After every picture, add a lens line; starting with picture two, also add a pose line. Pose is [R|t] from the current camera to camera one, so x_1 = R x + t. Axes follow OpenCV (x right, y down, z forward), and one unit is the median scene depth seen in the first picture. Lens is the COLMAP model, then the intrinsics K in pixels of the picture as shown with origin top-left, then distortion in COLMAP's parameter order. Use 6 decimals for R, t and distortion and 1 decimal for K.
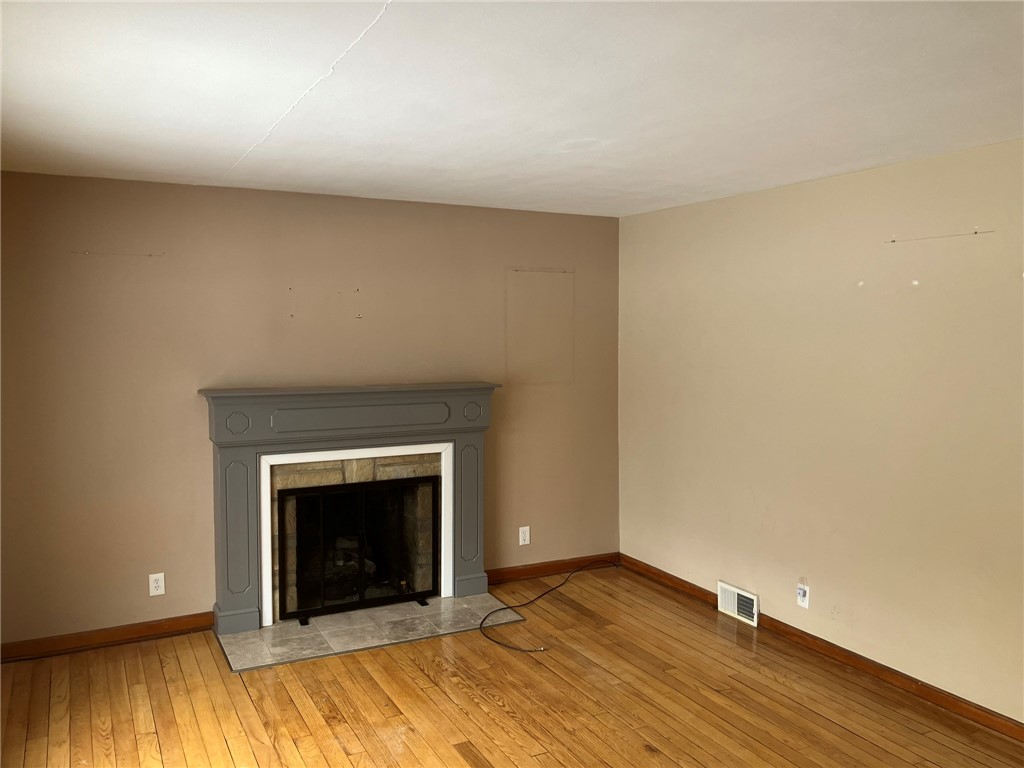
lens RADIAL K [[856.0, 0, 520.8], [0, 856.0, 381.0], [0, 0, 1]] dist [0.031435, -0.002622]
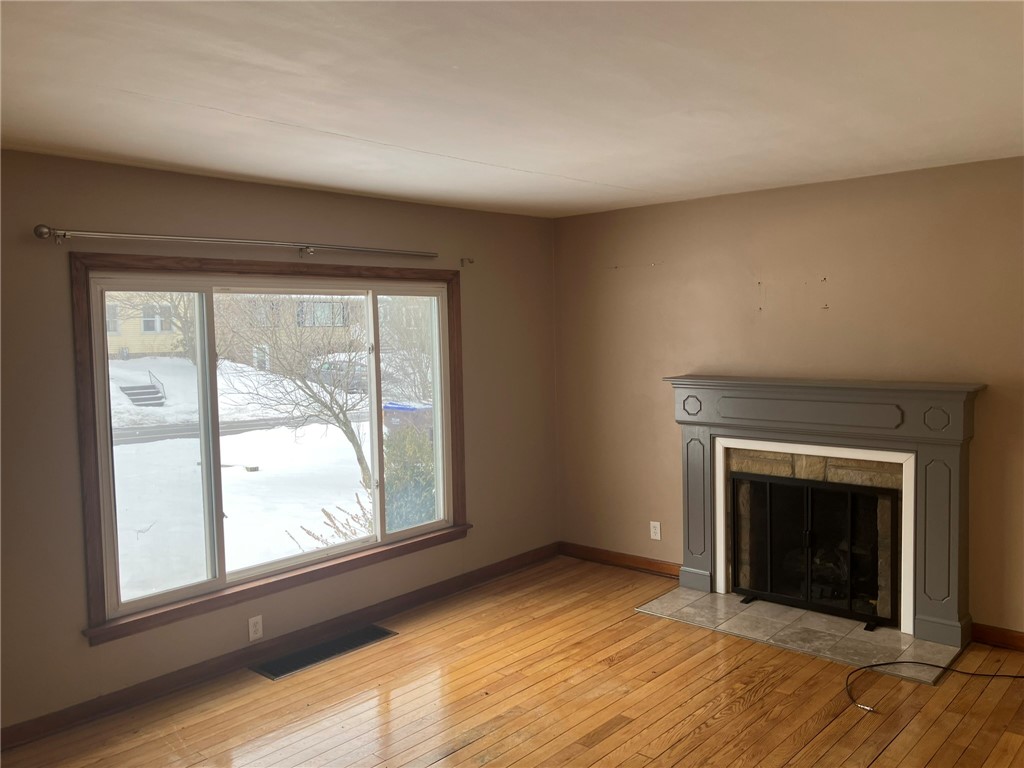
lens RADIAL K [[856.0, 0, 523.0], [0, 856.0, 384.4], [0, 0, 1]] dist [0.031435, -0.002622]
pose [[0.366236, 0.059511, -0.928617, 0.605853], [-0.043345, 0.997961, 0.046861, -0.020949], [0.929512, 0.023088, 0.368068, 0.351245]]
